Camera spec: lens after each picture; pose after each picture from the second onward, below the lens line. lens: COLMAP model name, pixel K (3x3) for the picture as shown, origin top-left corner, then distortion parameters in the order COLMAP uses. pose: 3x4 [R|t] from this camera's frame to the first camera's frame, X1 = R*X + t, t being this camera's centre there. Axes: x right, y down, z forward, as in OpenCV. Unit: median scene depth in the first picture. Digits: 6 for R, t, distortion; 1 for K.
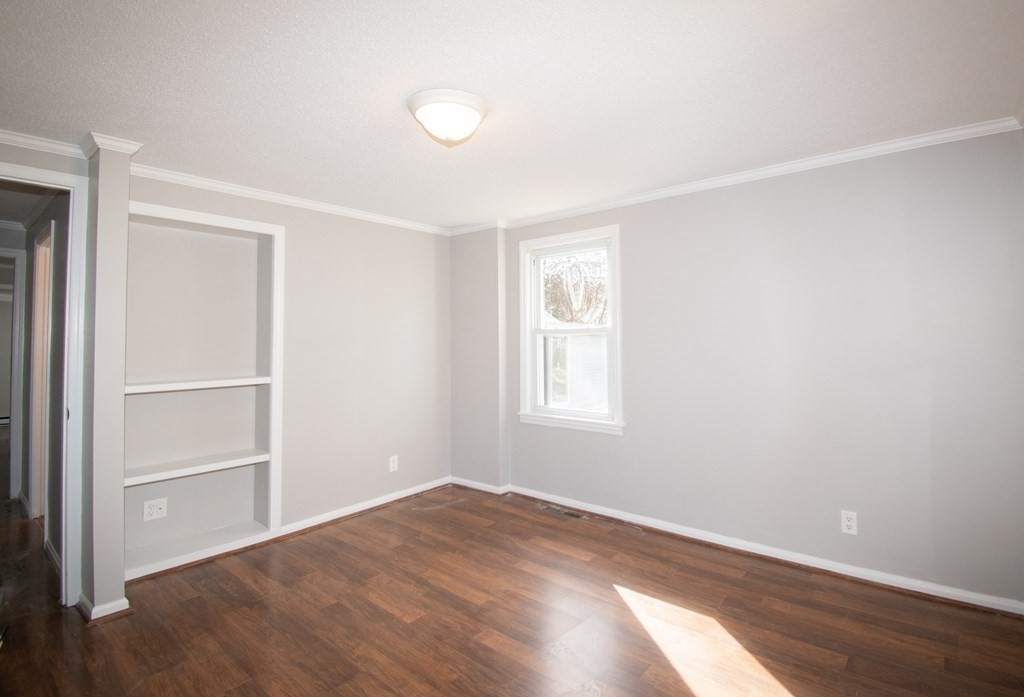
lens RADIAL K [[470.5, 0, 499.0], [0, 470.5, 317.0], [0, 0, 1]] dist [-0.002744, -0.002244]
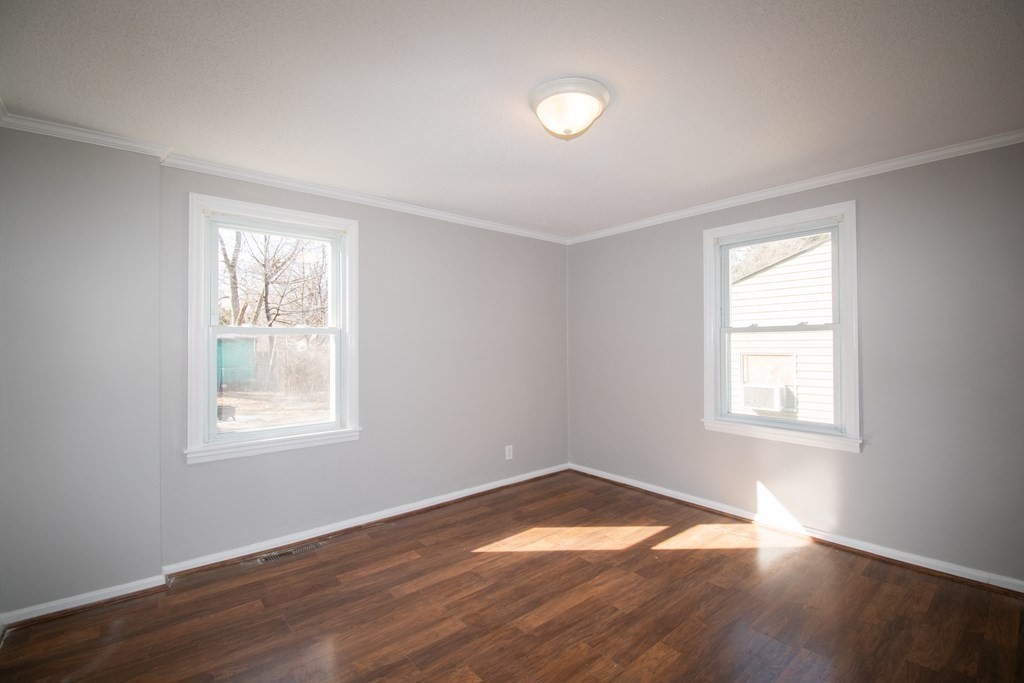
lens RADIAL K [[451.4, 0, 508.9], [0, 451.4, 342.3], [0, 0, 1]] dist [-0.002625, -0.012810]
pose [[0.178841, 0.018551, 0.983703, -0.719792], [-0.036772, 0.999250, -0.012159, 0.059312], [-0.983191, -0.033998, 0.179389, 0.632416]]
